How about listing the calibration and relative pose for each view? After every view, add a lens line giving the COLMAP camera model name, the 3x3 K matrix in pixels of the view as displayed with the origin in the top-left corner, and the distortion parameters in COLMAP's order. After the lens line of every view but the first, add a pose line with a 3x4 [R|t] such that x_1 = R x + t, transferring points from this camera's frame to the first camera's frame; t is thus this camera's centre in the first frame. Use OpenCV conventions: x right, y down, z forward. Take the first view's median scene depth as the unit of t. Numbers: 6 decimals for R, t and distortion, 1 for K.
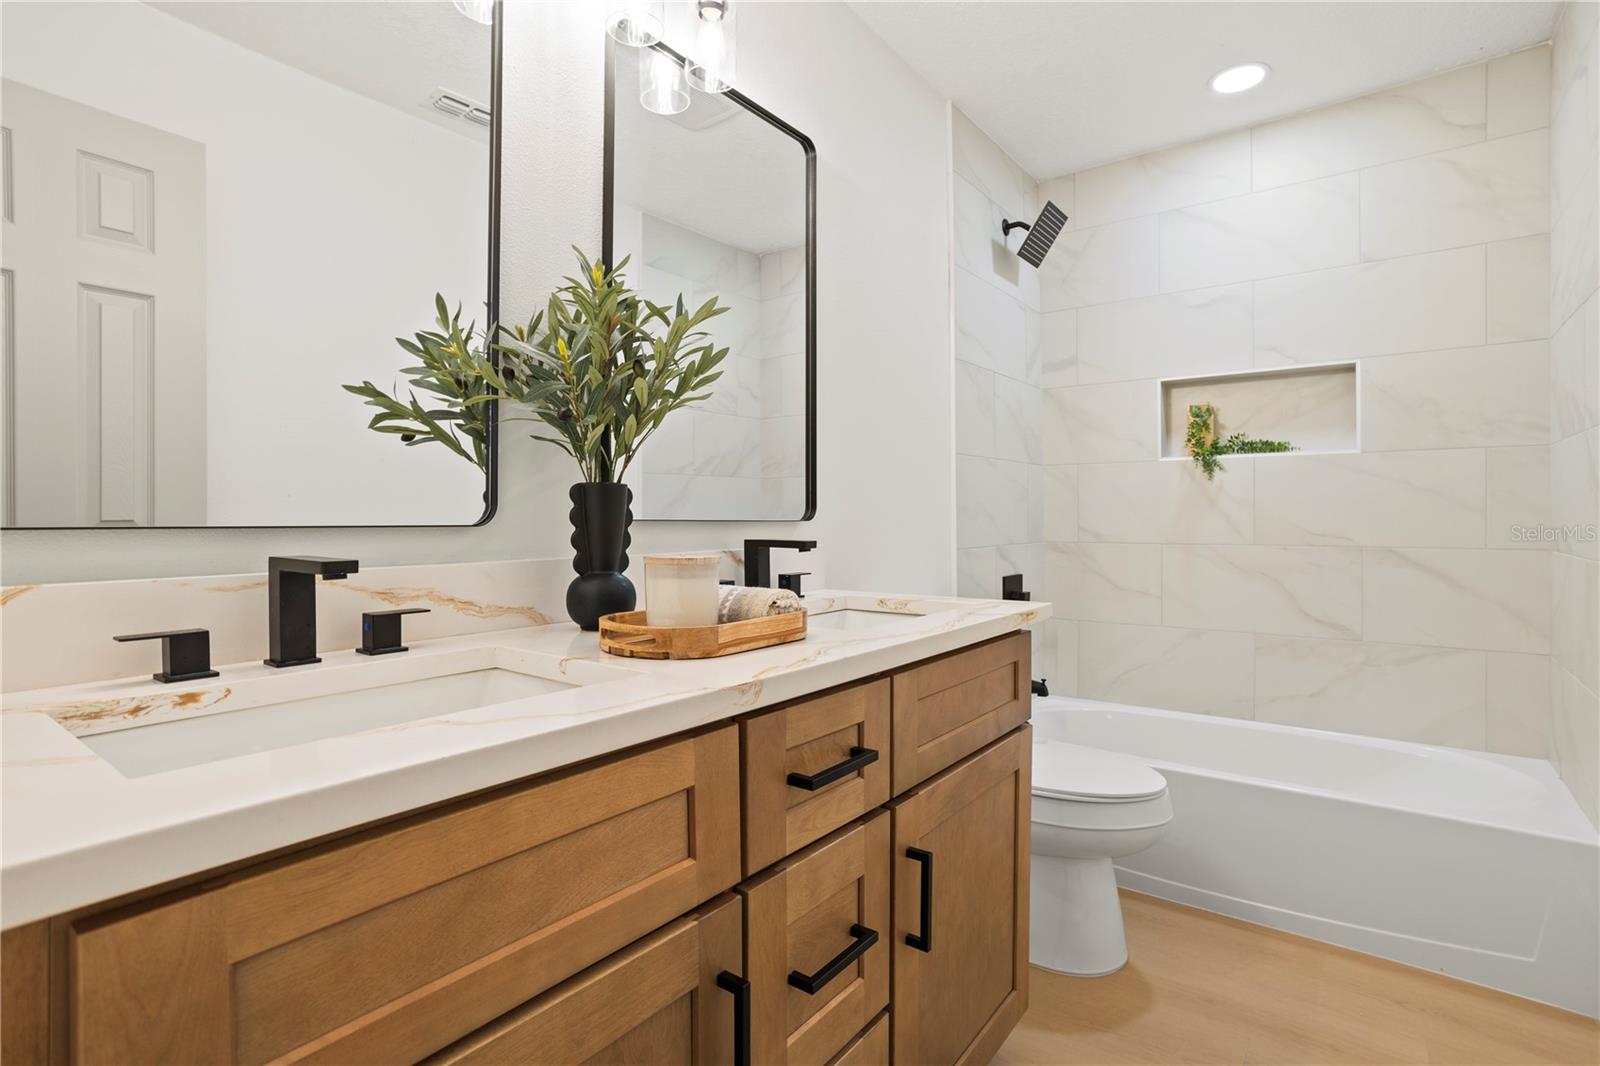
lens RADIAL K [[774.6, 0, 801.7], [0, 774.6, 520.0], [0, 0, 1]] dist [-0.054969, 0.029729]
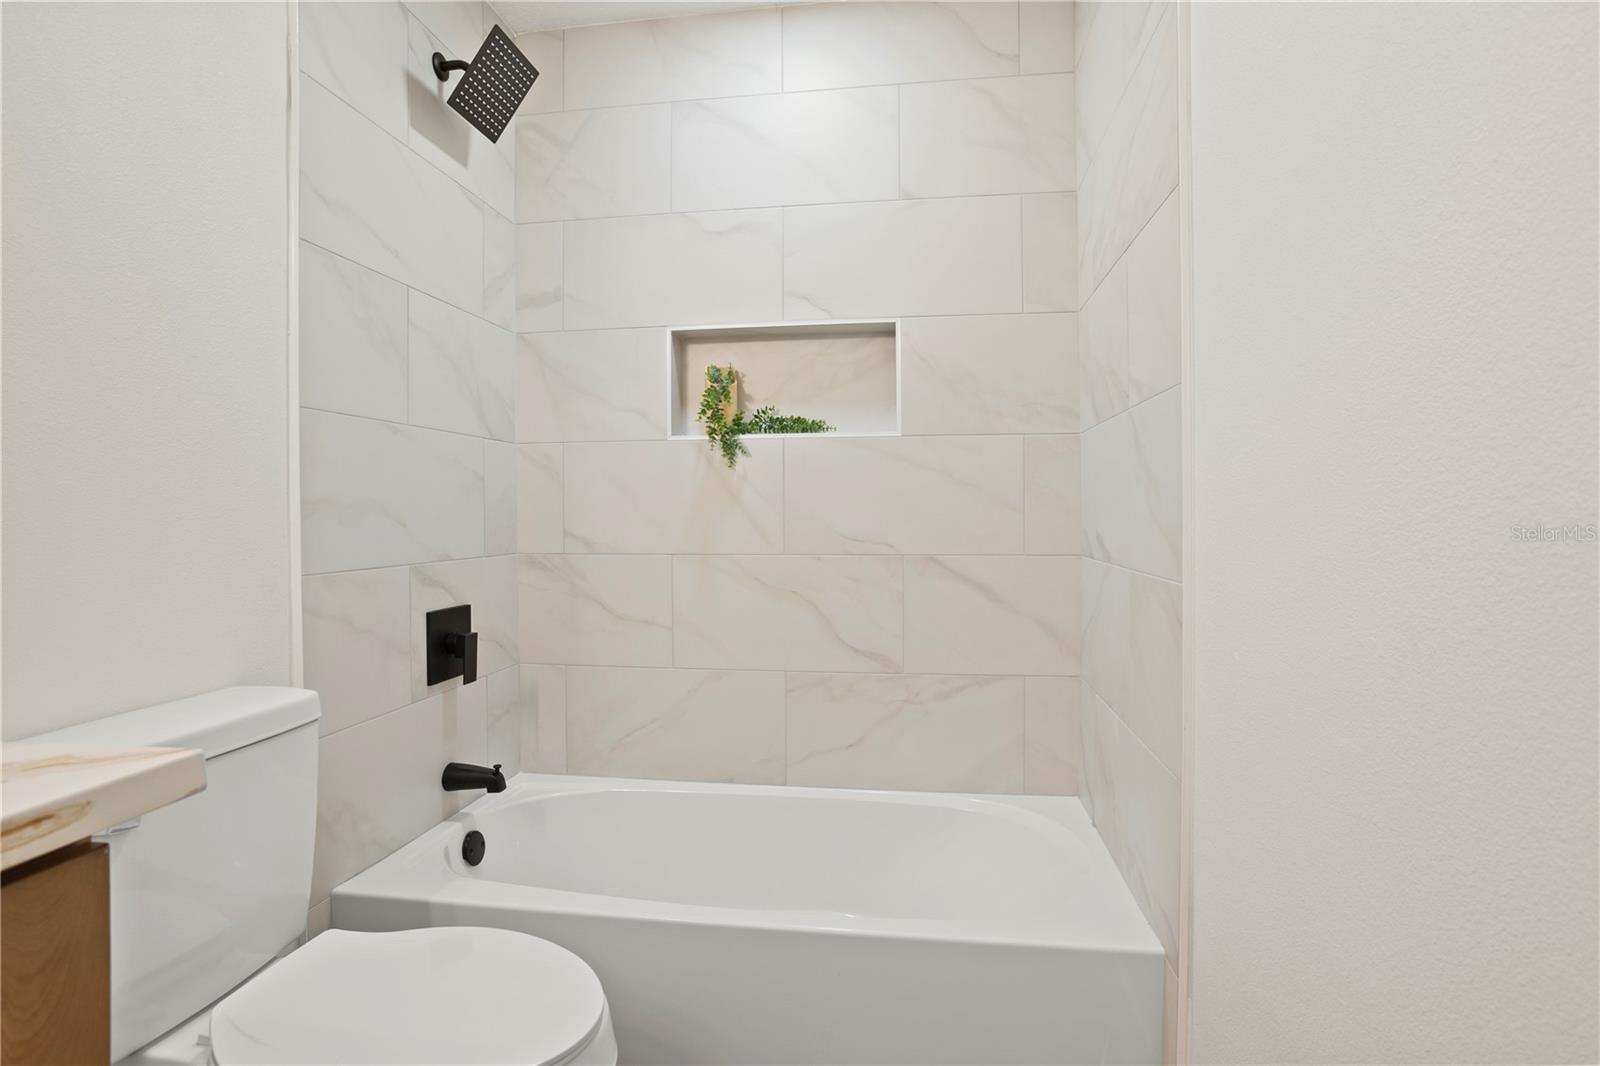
lens RADIAL K [[774.6, 0, 801.7], [0, 774.6, 520.0], [0, 0, 1]] dist [-0.054969, 0.029729]
pose [[0.876644, -0.004263, 0.481120, 0.234571], [0.003700, 0.999991, 0.002118, -0.002648], [-0.481125, -0.000076, 0.876652, 0.311244]]
